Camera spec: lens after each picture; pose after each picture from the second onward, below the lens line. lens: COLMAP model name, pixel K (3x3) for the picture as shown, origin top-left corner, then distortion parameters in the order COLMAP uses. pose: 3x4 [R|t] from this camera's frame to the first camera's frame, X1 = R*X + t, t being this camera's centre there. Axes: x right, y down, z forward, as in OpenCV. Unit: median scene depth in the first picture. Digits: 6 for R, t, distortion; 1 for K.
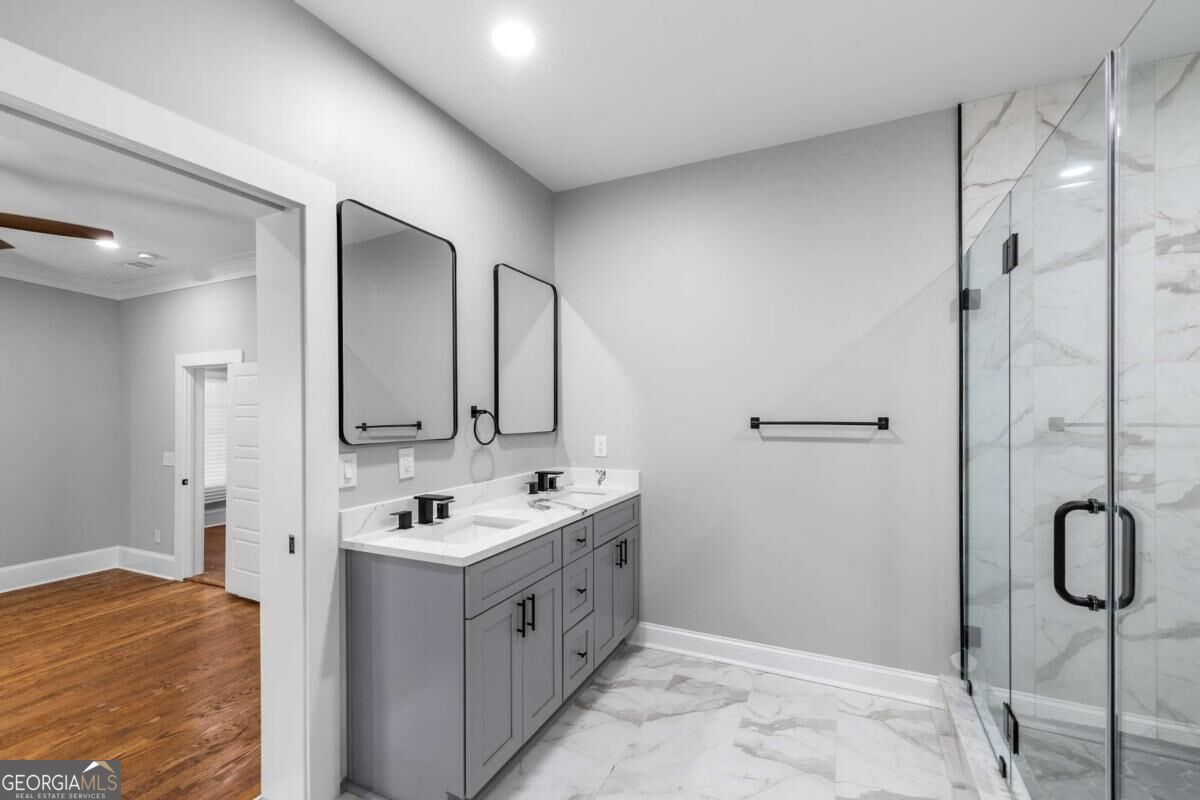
lens RADIAL K [[512.7, 0, 602.4], [0, 512.7, 416.6], [0, 0, 1]] dist [-0.000176, -0.000226]
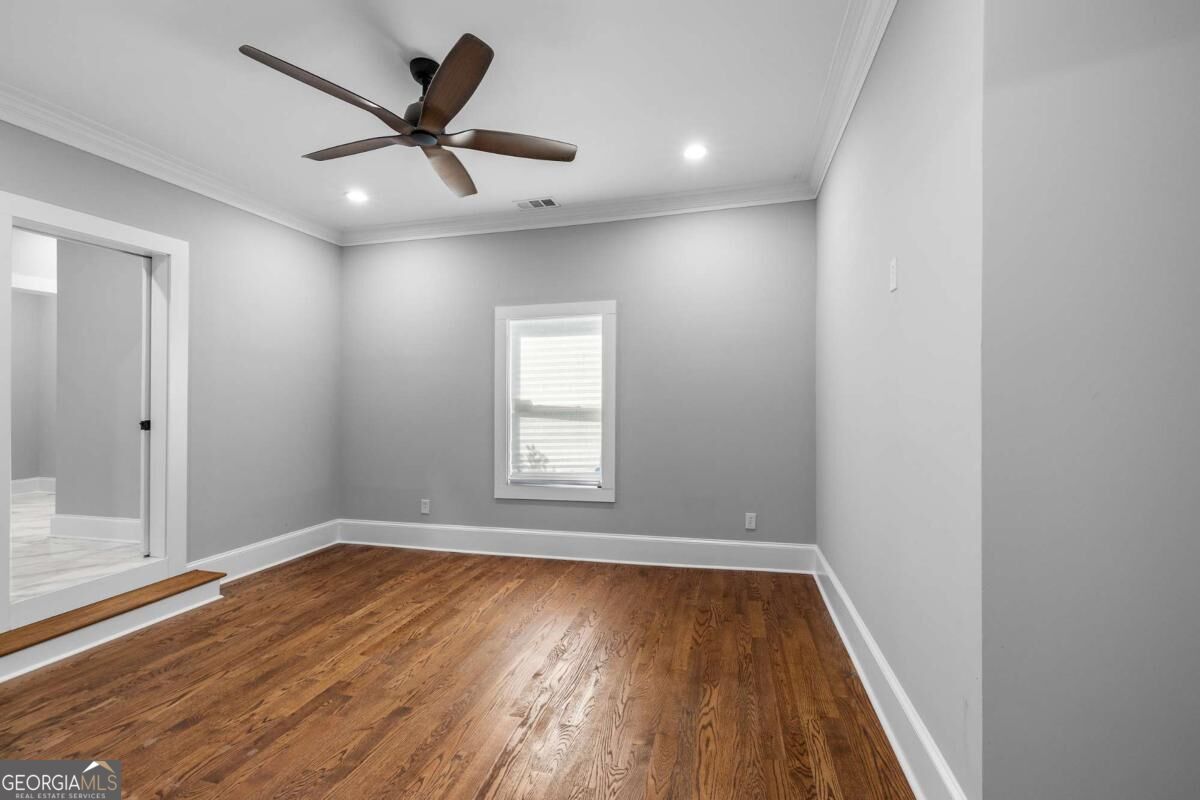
lens RADIAL K [[511.3, 0, 597.1], [0, 511.3, 389.2], [0, 0, 1]] dist [-0.001228, 0.000000]
pose [[-0.981984, 0.011199, -0.188631, -0.854105], [0.011610, 0.999932, -0.001075, 0.057077], [0.188606, -0.003245, -0.982048, 1.147885]]
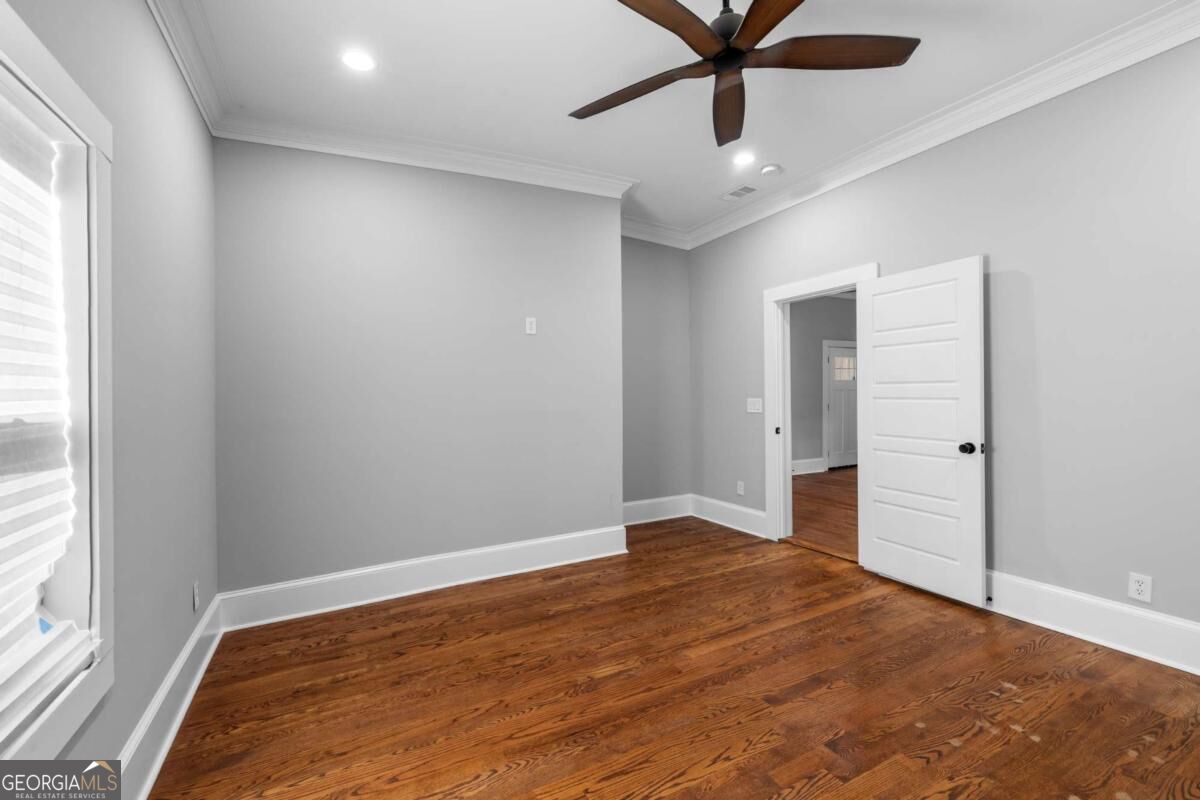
lens RADIAL K [[503.7, 0, 600.0], [0, 503.7, 400.0], [0, 0, 1]] dist [0.000497, 0.000169]
pose [[0.791606, -0.004349, -0.611017, -0.590970], [0.006878, 0.999975, 0.001794, 0.079826], [0.610993, -0.005622, 0.791616, 0.132835]]
